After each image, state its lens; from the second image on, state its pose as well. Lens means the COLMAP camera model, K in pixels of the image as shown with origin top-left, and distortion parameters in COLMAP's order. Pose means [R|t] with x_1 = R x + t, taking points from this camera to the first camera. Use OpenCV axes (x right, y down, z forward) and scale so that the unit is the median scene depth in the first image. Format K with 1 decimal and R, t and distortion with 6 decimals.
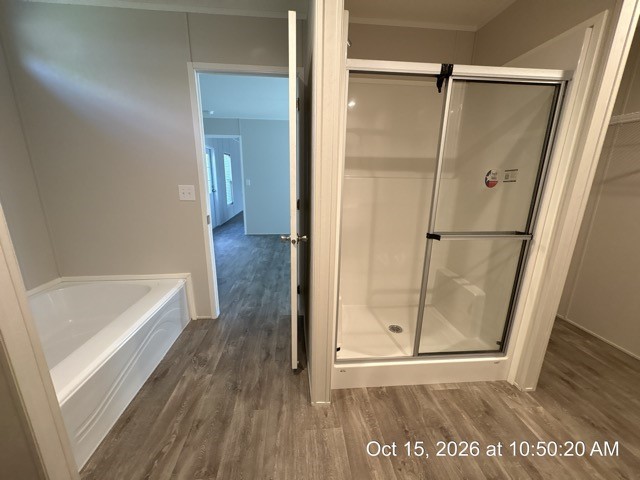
lens RADIAL K [[253.7, 0, 321.0], [0, 253.7, 238.7], [0, 0, 1]] dist [0.000256, 0.000129]
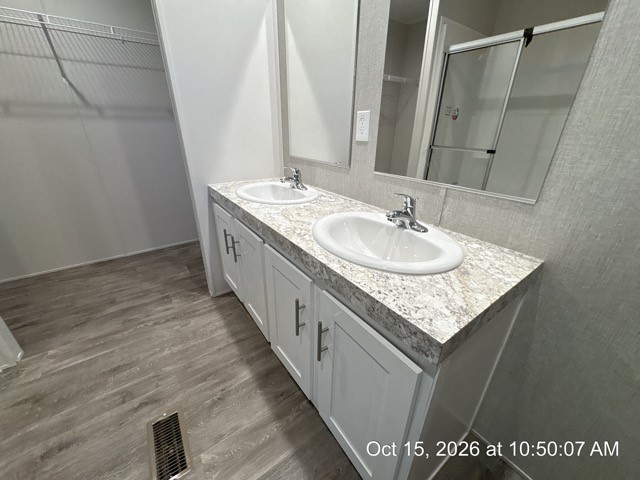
lens RADIAL K [[253.7, 0, 317.9], [0, 253.7, 240.6], [0, 0, 1]] dist [0.000256, 0.000129]
pose [[-0.502425, -0.374638, 0.779240, -0.201906], [0.186258, 0.833194, 0.520669, 0.016987], [-0.844320, 0.406737, -0.348838, 0.311787]]
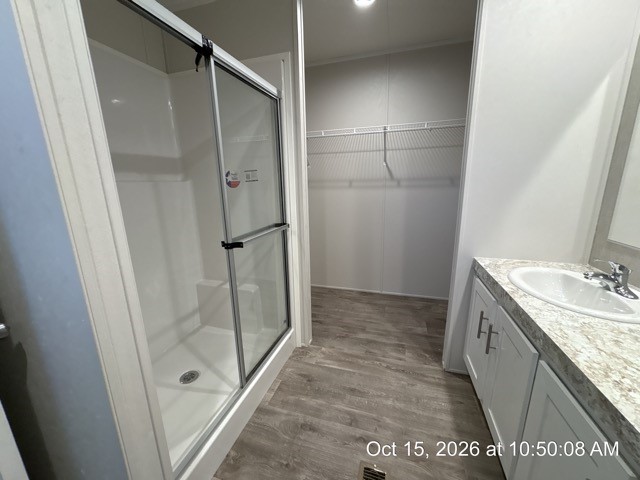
lens RADIAL K [[253.7, 0, 320.0], [0, 253.7, 239.4], [0, 0, 1]] dist [0.000256, 0.000129]
pose [[0.383838, -0.230596, 0.894144, -0.191286], [0.245222, 0.959003, 0.142054, -0.072760], [-0.890244, 0.164738, 0.424649, 0.341516]]
